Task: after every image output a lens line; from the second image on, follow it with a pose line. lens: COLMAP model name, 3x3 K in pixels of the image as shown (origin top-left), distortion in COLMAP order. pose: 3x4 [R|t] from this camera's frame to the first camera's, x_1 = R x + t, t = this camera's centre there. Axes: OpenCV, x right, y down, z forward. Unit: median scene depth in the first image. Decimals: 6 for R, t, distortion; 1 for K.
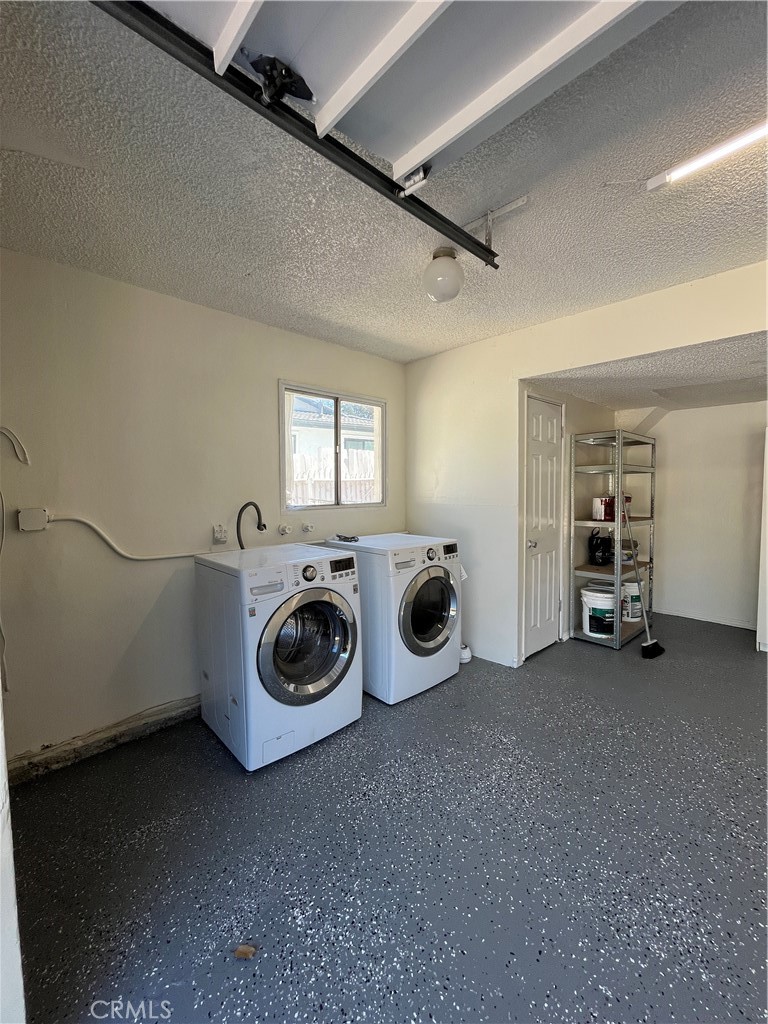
lens RADIAL K [[412.9, 0, 381.2], [0, 412.9, 512.3], [0, 0, 1]] dist [-0.000591, 0.000022]
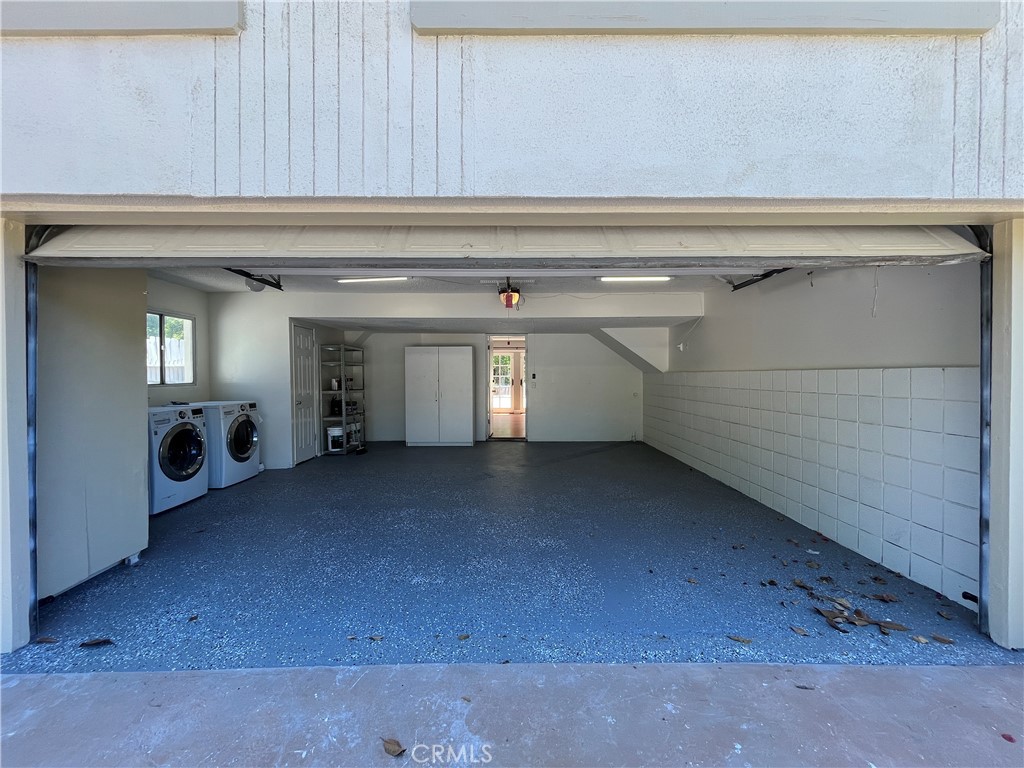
lens RADIAL K [[412.9, 0, 509.2], [0, 412.9, 382.2], [0, 0, 1]] dist [-0.000591, 0.000022]
pose [[0.674583, -0.013327, 0.738079, -0.367376], [0.045027, 0.998718, -0.023120, 0.067666], [-0.736824, 0.048830, 0.674319, -0.961923]]
